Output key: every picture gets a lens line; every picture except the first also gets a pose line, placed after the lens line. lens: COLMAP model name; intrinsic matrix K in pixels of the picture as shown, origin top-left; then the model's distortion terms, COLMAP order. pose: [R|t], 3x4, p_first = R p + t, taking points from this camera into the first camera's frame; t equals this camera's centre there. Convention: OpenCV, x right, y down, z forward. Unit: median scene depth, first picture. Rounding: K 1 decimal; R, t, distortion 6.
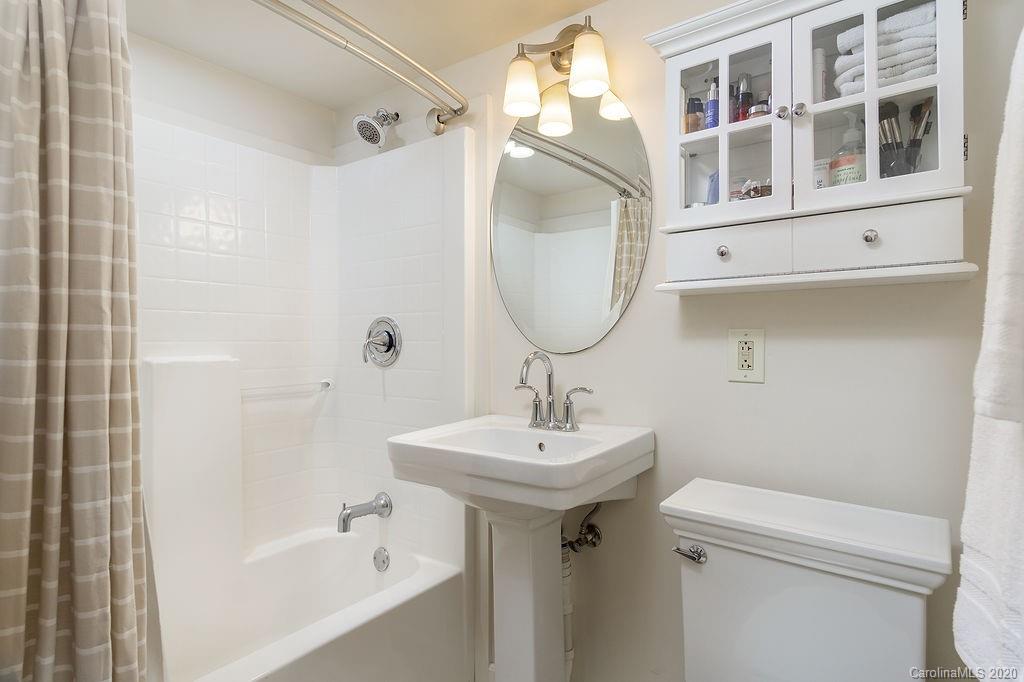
lens RADIAL K [[543.0, 0, 513.0], [0, 543.0, 339.4], [0, 0, 1]] dist [0.001973, 0.014026]
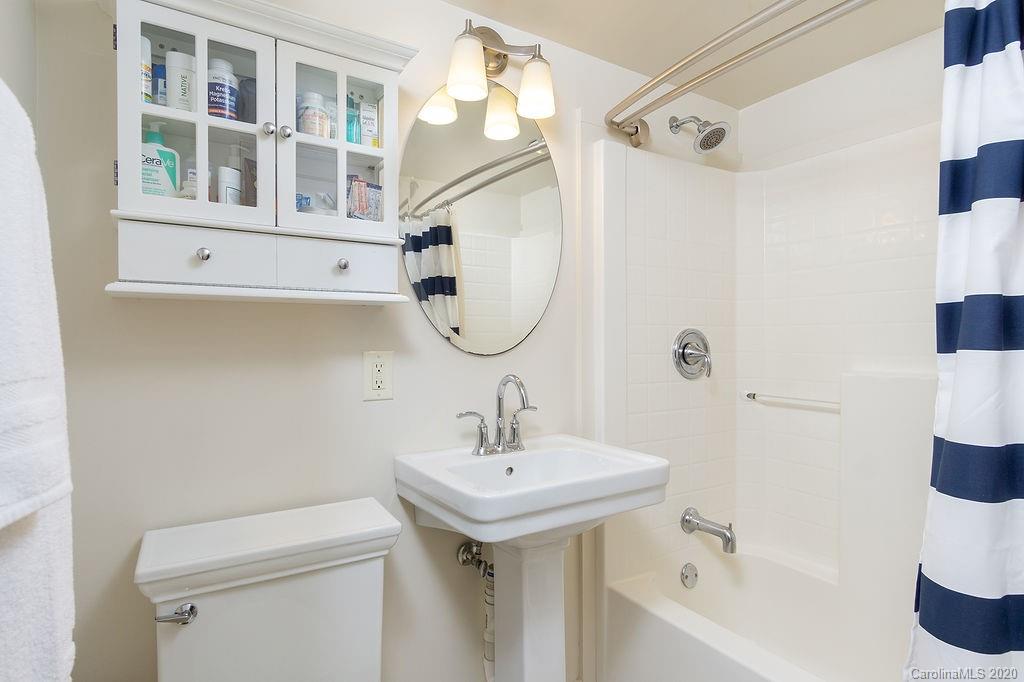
lens RADIAL K [[543.0, 0, 513.0], [0, 543.0, 339.4], [0, 0, 1]] dist [0.001973, 0.014026]
pose [[0.313486, 0.014049, 0.949489, -0.350253], [0.009416, 0.999795, -0.017902, -0.005909], [-0.949546, 0.014553, 0.313289, 0.302240]]
